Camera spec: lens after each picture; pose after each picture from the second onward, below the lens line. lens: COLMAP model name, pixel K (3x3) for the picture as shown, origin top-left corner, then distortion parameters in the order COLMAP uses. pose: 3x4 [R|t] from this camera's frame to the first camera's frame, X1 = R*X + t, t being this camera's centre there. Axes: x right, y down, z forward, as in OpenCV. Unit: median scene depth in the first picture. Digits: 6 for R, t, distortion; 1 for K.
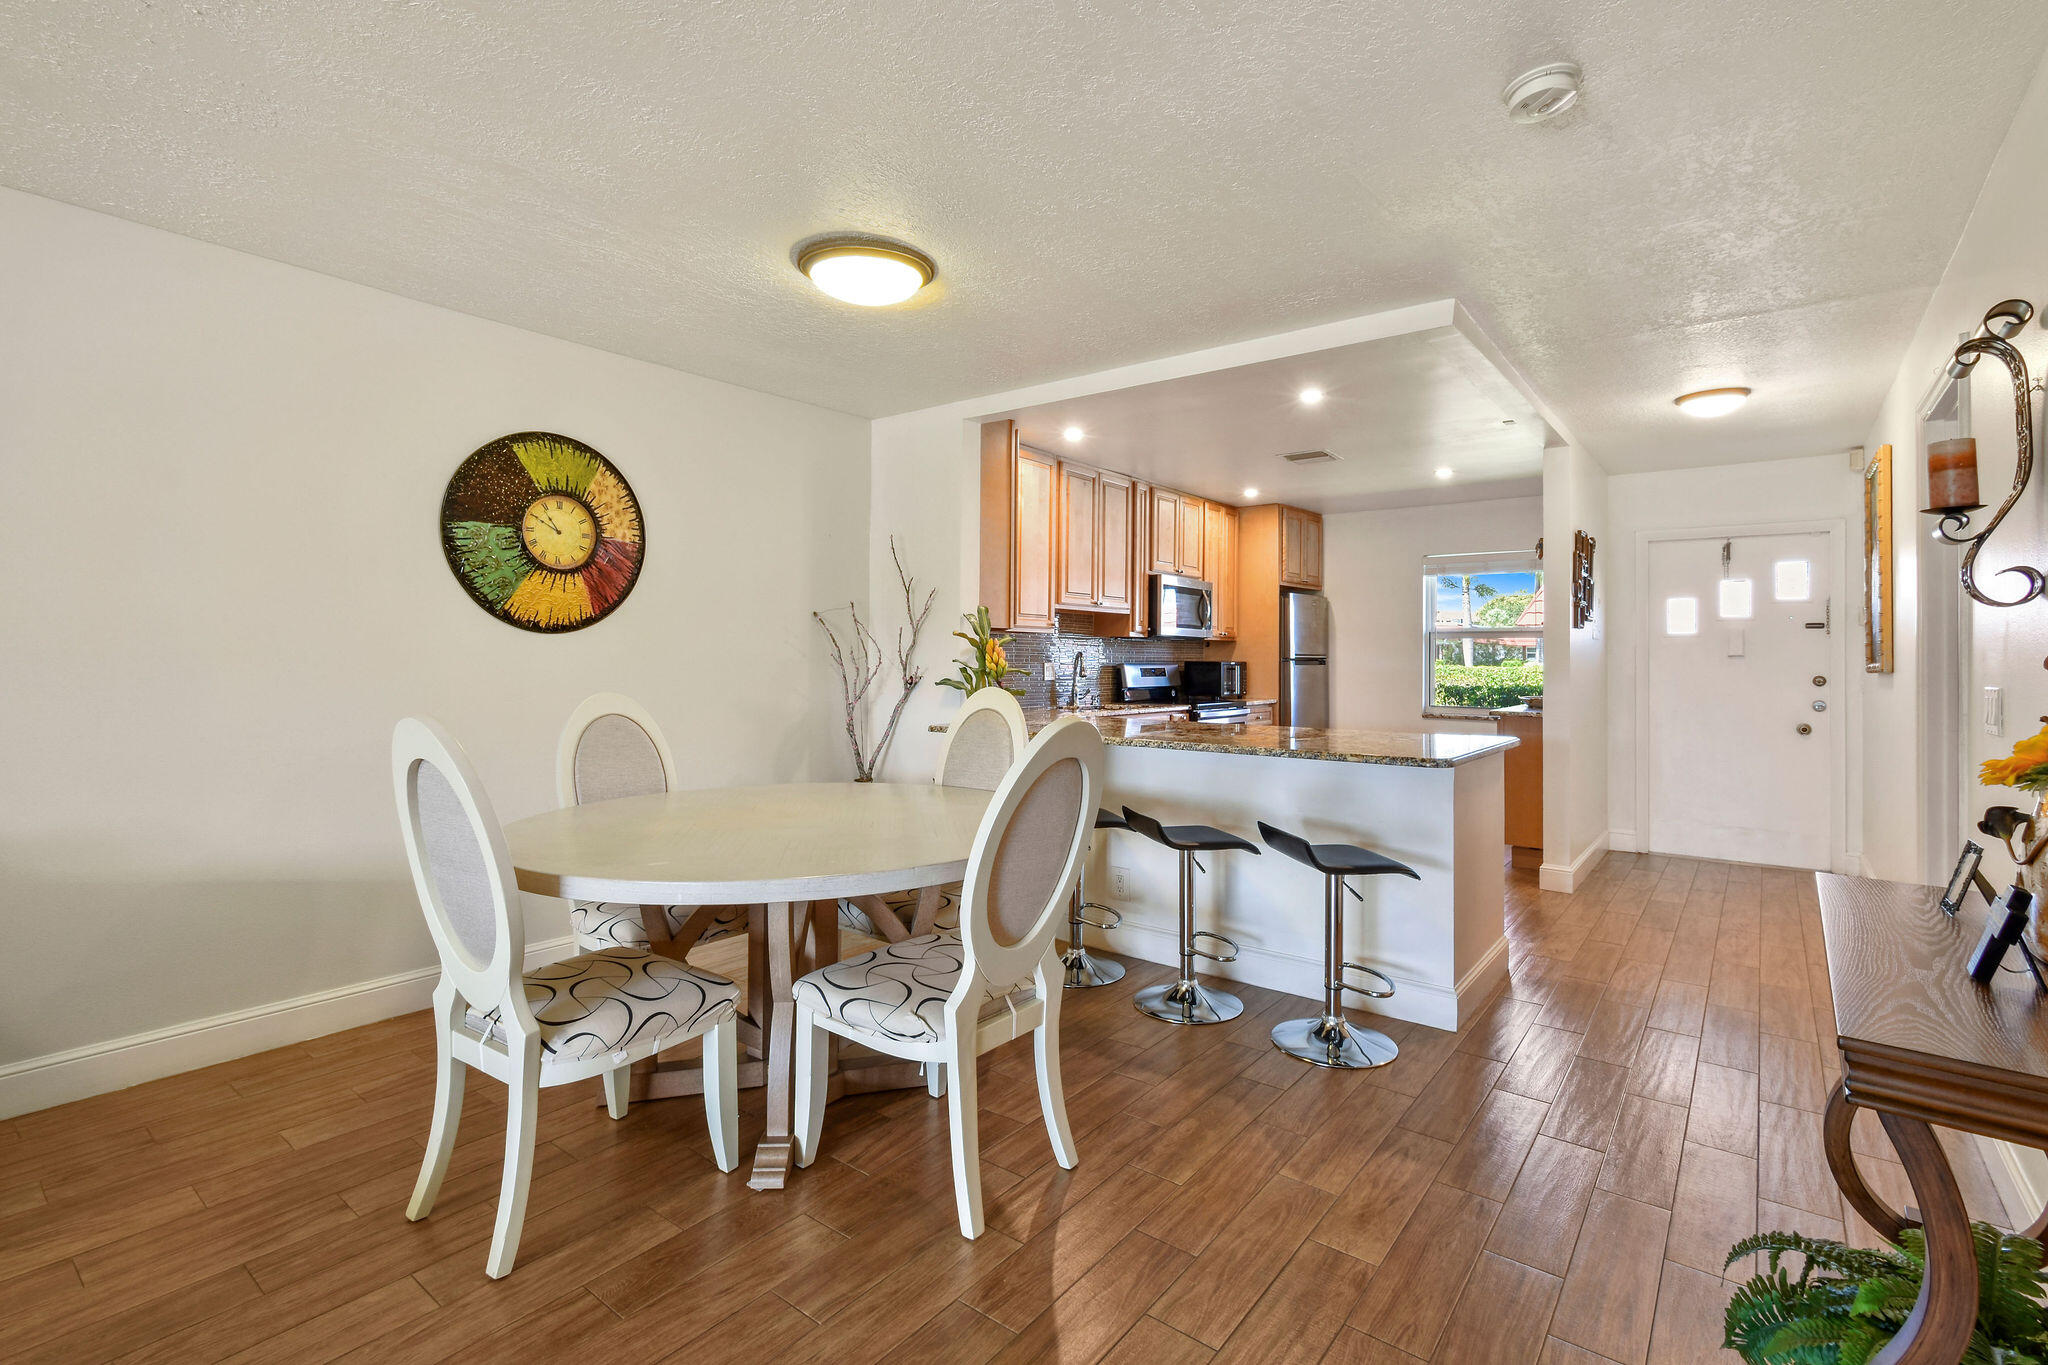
lens RADIAL K [[922.5, 0, 1023.8], [0, 922.5, 663.7], [0, 0, 1]] dist [0.009972, -0.002311]
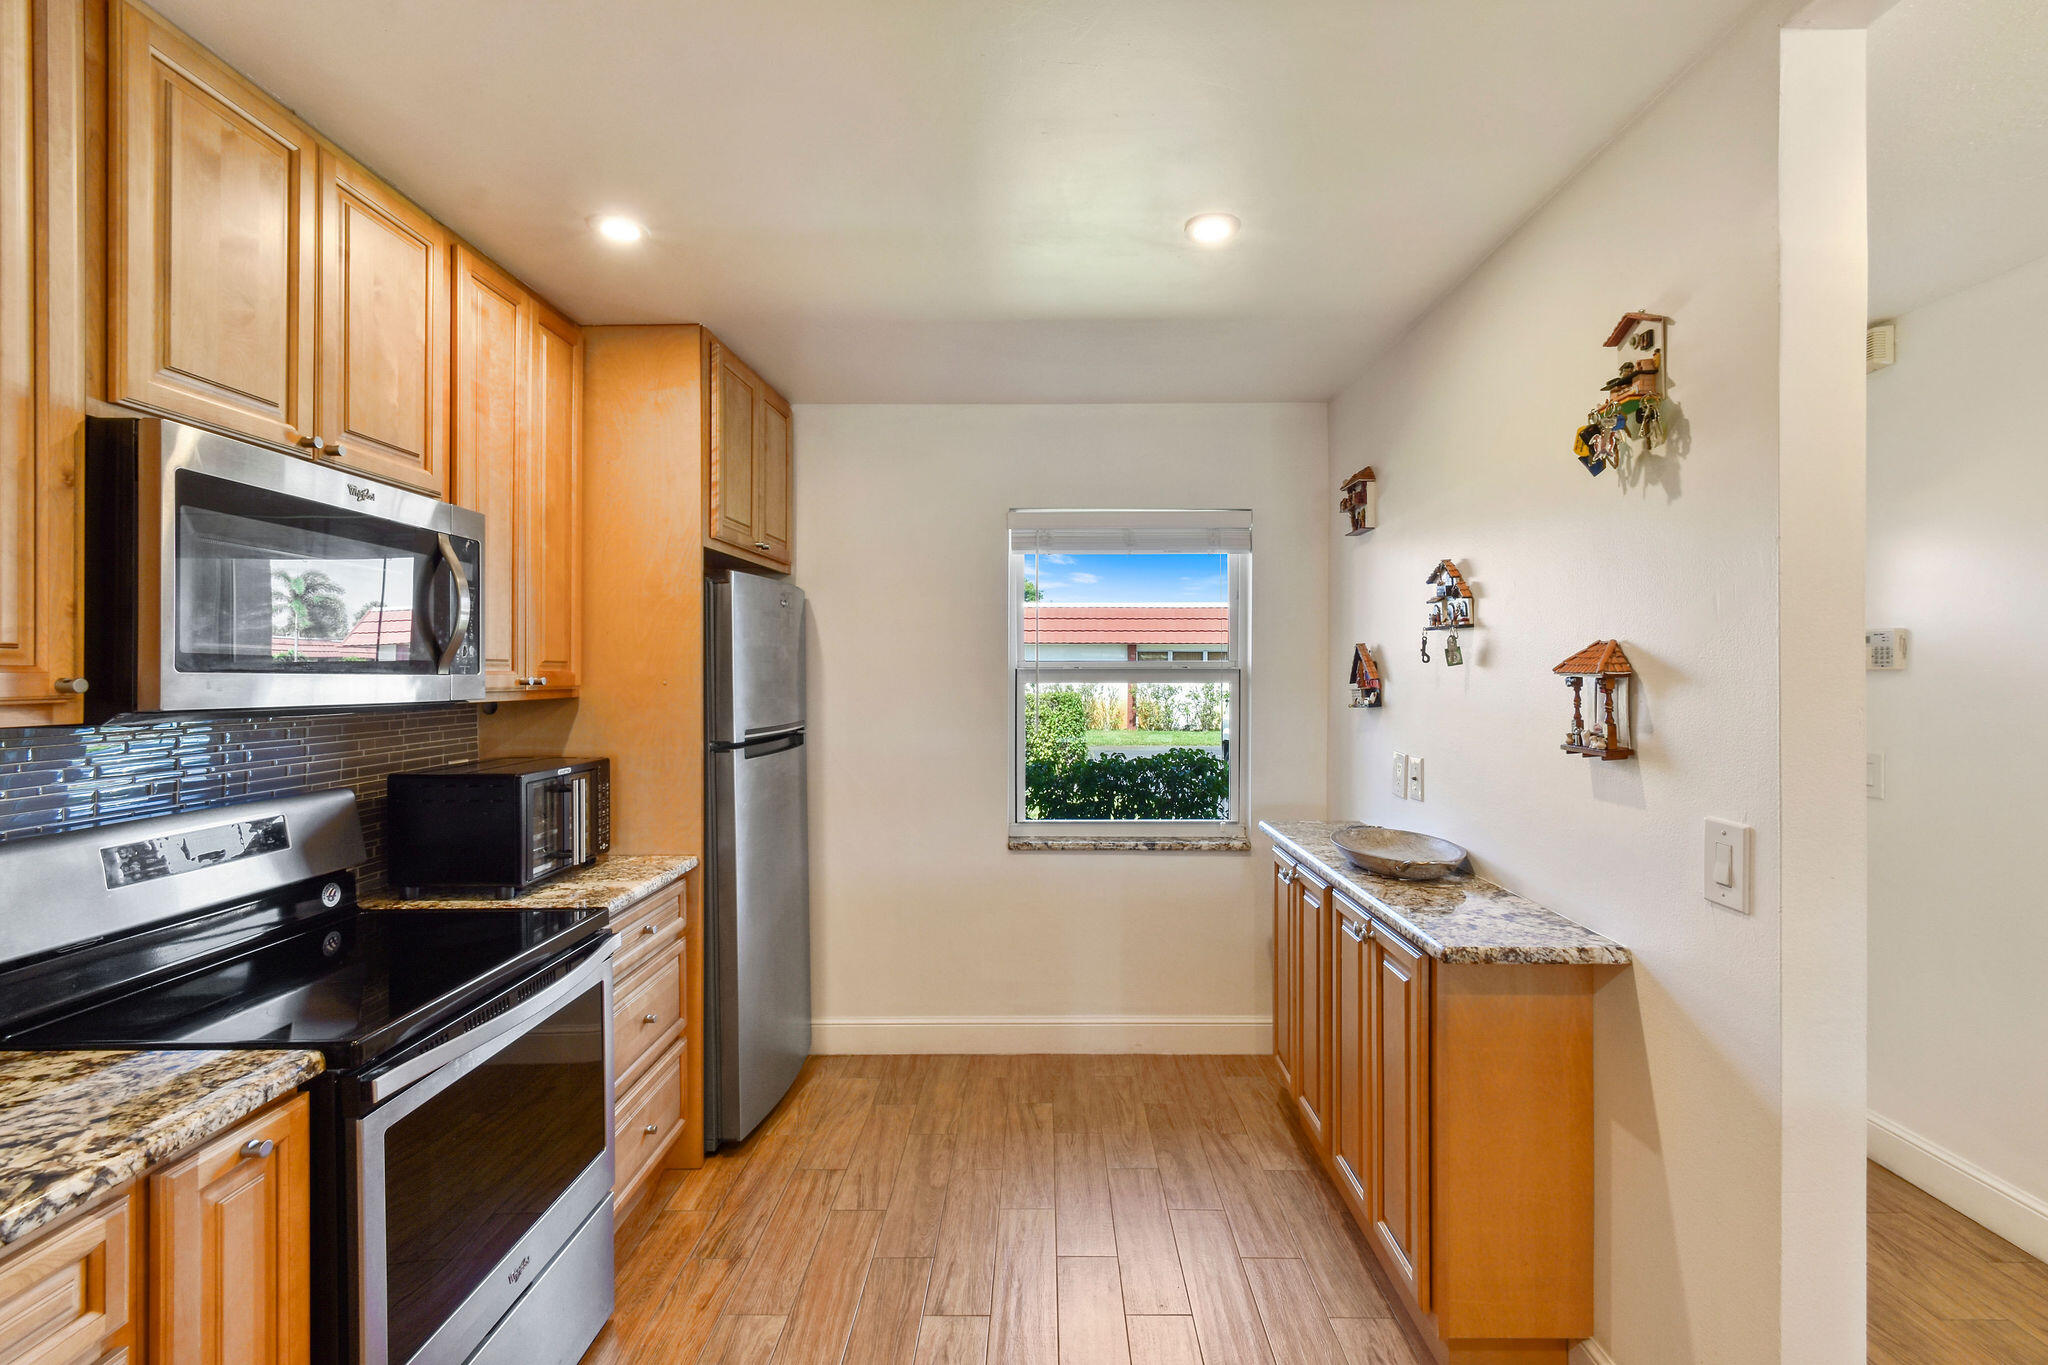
lens RADIAL K [[922.5, 0, 1037.5], [0, 922.5, 669.0], [0, 0, 1]] dist [0.009972, -0.002311]
pose [[0.783251, -0.003096, 0.621698, 0.172163], [0.009138, 0.999937, -0.006532, -0.037324], [-0.621638, 0.010797, 0.783230, 0.713139]]
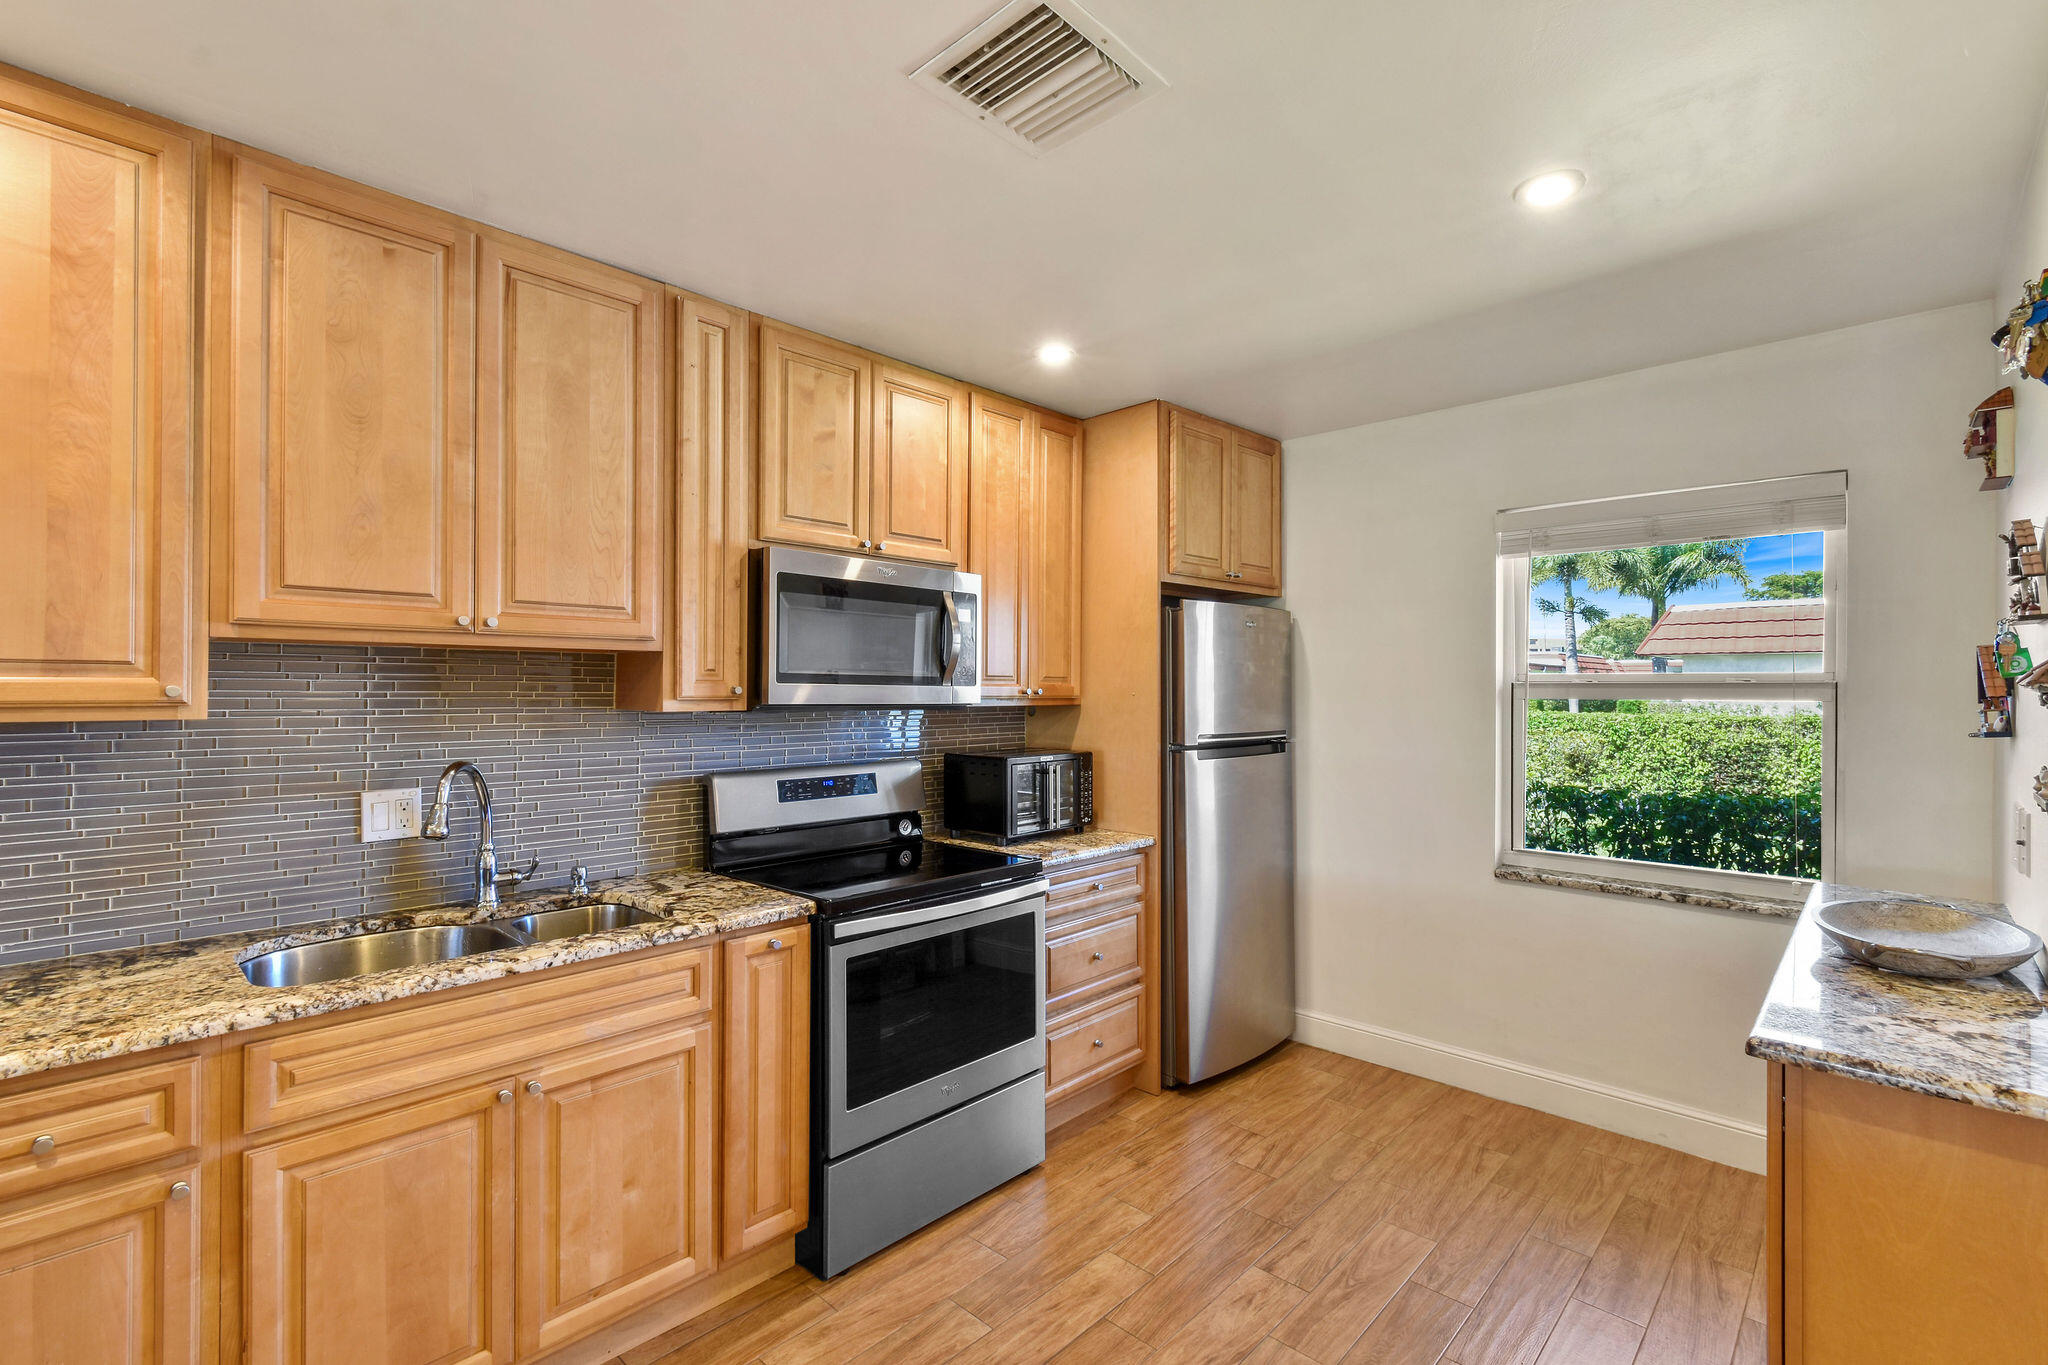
lens RADIAL K [[922.5, 0, 1041.6], [0, 922.5, 677.9], [0, 0, 1]] dist [0.009972, -0.002311]
pose [[0.997089, -0.004006, -0.076135, 0.287917], [0.002611, 0.999827, -0.018414, -0.034806], [0.076196, 0.018162, 0.996927, 0.626405]]
